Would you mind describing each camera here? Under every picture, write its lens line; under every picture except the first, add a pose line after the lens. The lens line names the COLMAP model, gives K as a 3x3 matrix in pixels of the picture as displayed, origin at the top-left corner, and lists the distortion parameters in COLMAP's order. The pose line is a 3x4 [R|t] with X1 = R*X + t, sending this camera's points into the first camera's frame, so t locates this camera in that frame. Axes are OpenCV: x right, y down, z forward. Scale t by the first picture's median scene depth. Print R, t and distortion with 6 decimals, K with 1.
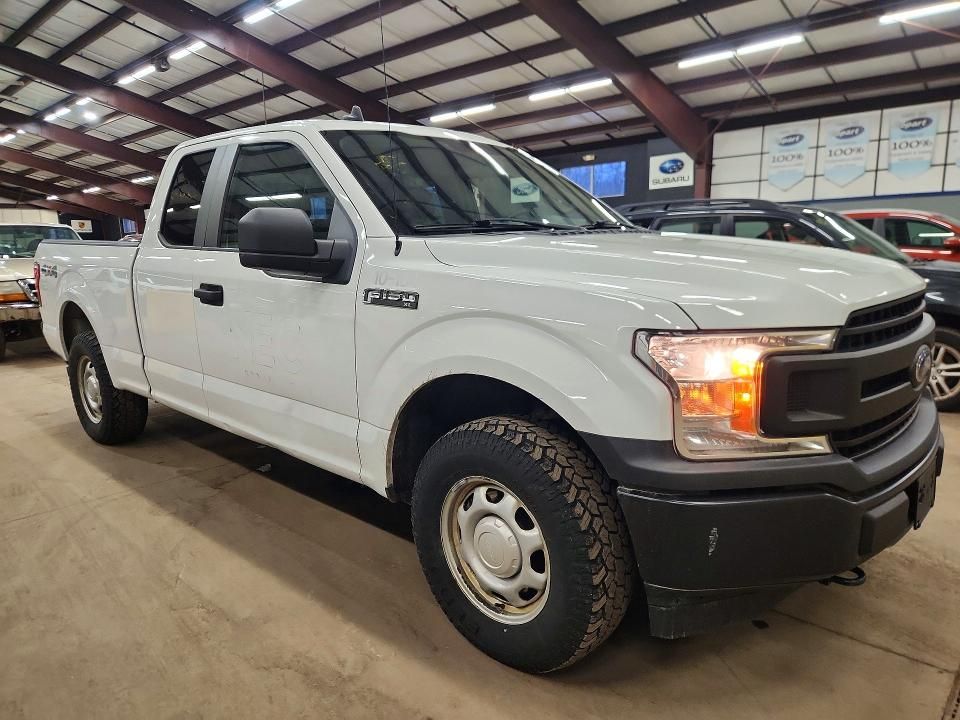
lens RADIAL K [[637.2, 0, 480.0], [0, 637.2, 360.0], [0, 0, 1]] dist [0.028026, -0.004782]
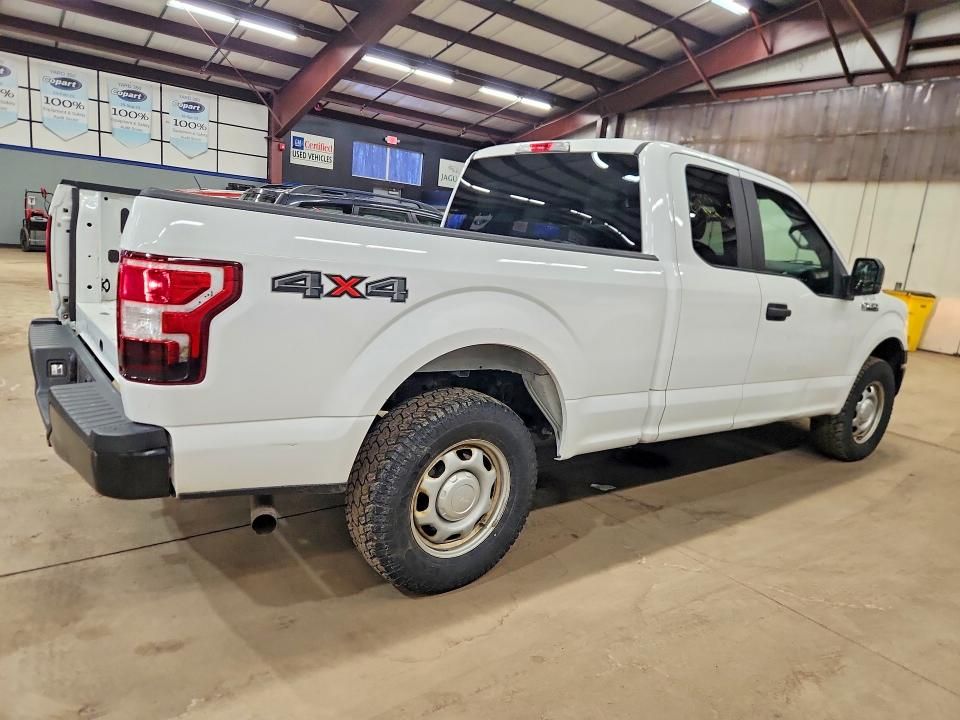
lens RADIAL K [[662.5, 0, 480.0], [0, 662.5, 360.0], [0, 0, 1]] dist [-0.004133, -0.001511]
pose [[0.160296, -0.146294, 0.976168, -1.350569], [0.074848, 0.987910, 0.135763, -0.162571], [-0.984227, 0.051302, 0.169308, 1.073189]]
